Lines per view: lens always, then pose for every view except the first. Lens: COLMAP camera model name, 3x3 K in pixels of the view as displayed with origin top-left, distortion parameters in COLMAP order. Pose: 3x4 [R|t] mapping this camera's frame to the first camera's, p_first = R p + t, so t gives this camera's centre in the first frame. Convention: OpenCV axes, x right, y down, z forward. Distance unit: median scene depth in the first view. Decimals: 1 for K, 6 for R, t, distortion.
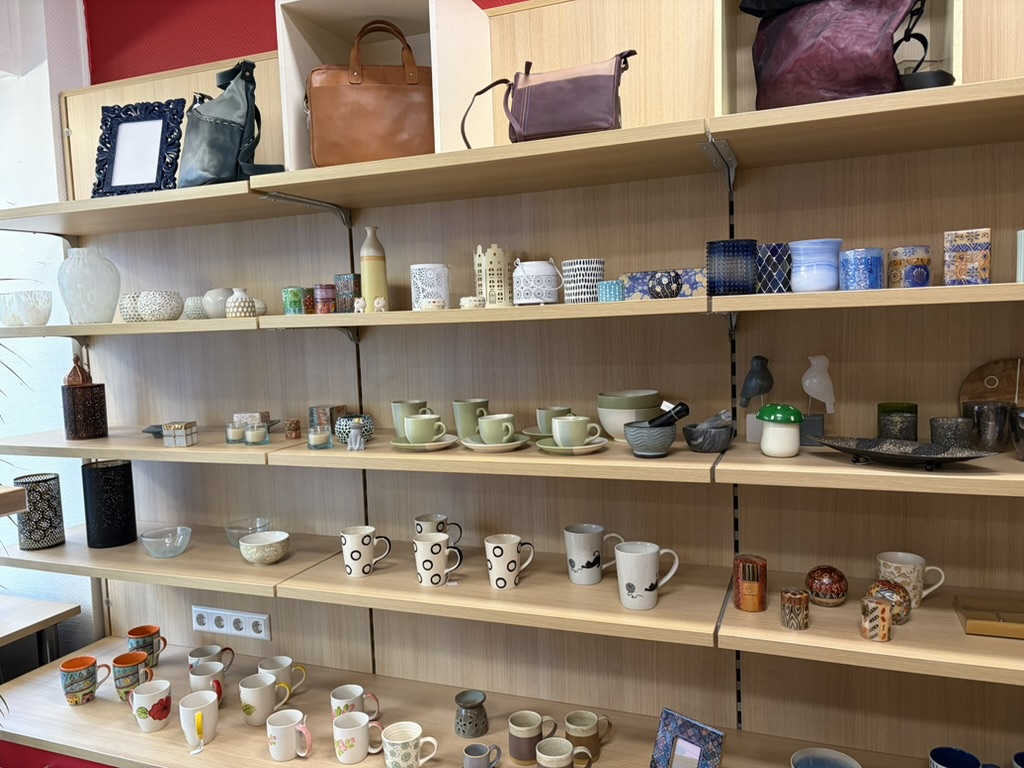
lens RADIAL K [[775.3, 0, 509.7], [0, 775.3, 386.3], [0, 0, 1]] dist [0.042554, -0.041791]
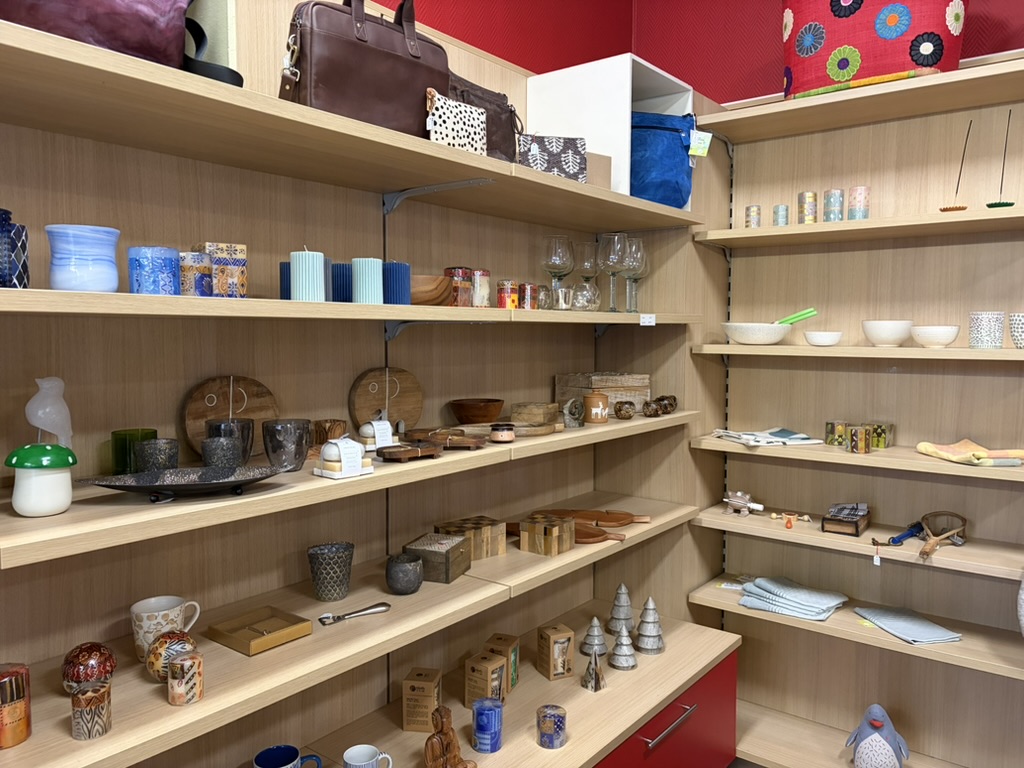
lens RADIAL K [[775.3, 0, 511.3], [0, 775.3, 386.3], [0, 0, 1]] dist [0.042554, -0.041791]
pose [[0.280695, -0.031157, 0.959291, -0.194448], [0.066996, 0.997671, 0.012801, -0.008638], [-0.957456, 0.060676, 0.282129, 0.306937]]
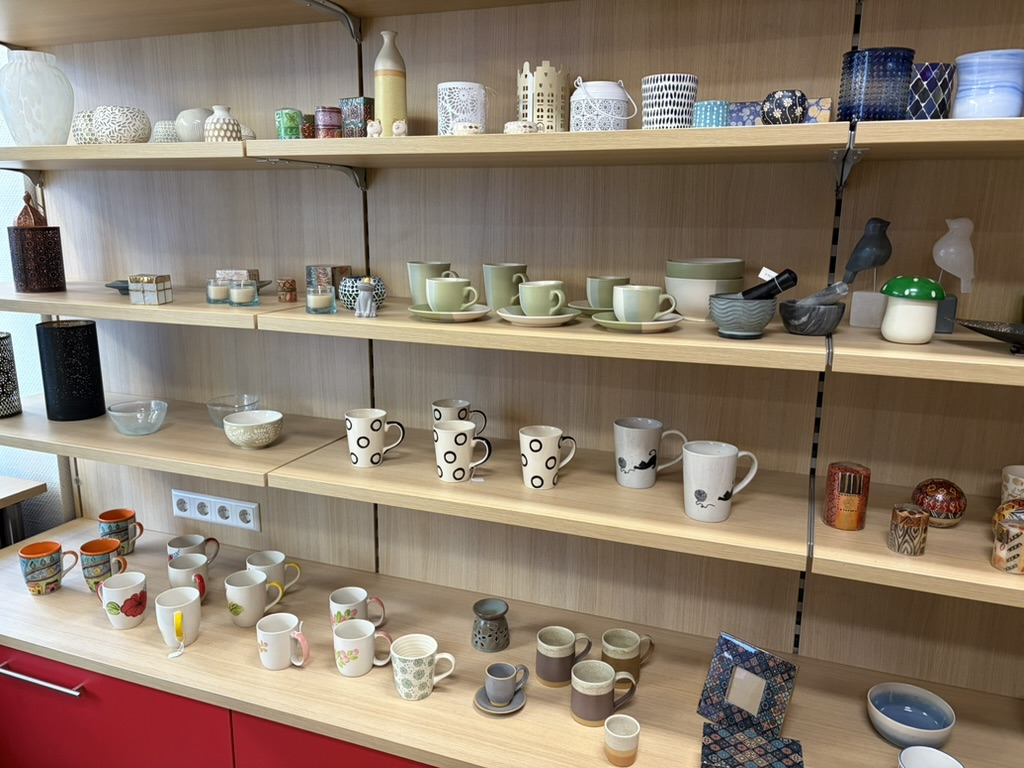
lens RADIAL K [[775.3, 0, 508.3], [0, 775.3, 386.6], [0, 0, 1]] dist [0.042554, -0.041791]
pose [[0.998986, 0.042666, 0.014381, -0.055743], [-0.044227, 0.989741, 0.135852, 0.036801], [-0.008437, -0.136351, 0.990625, 0.177255]]
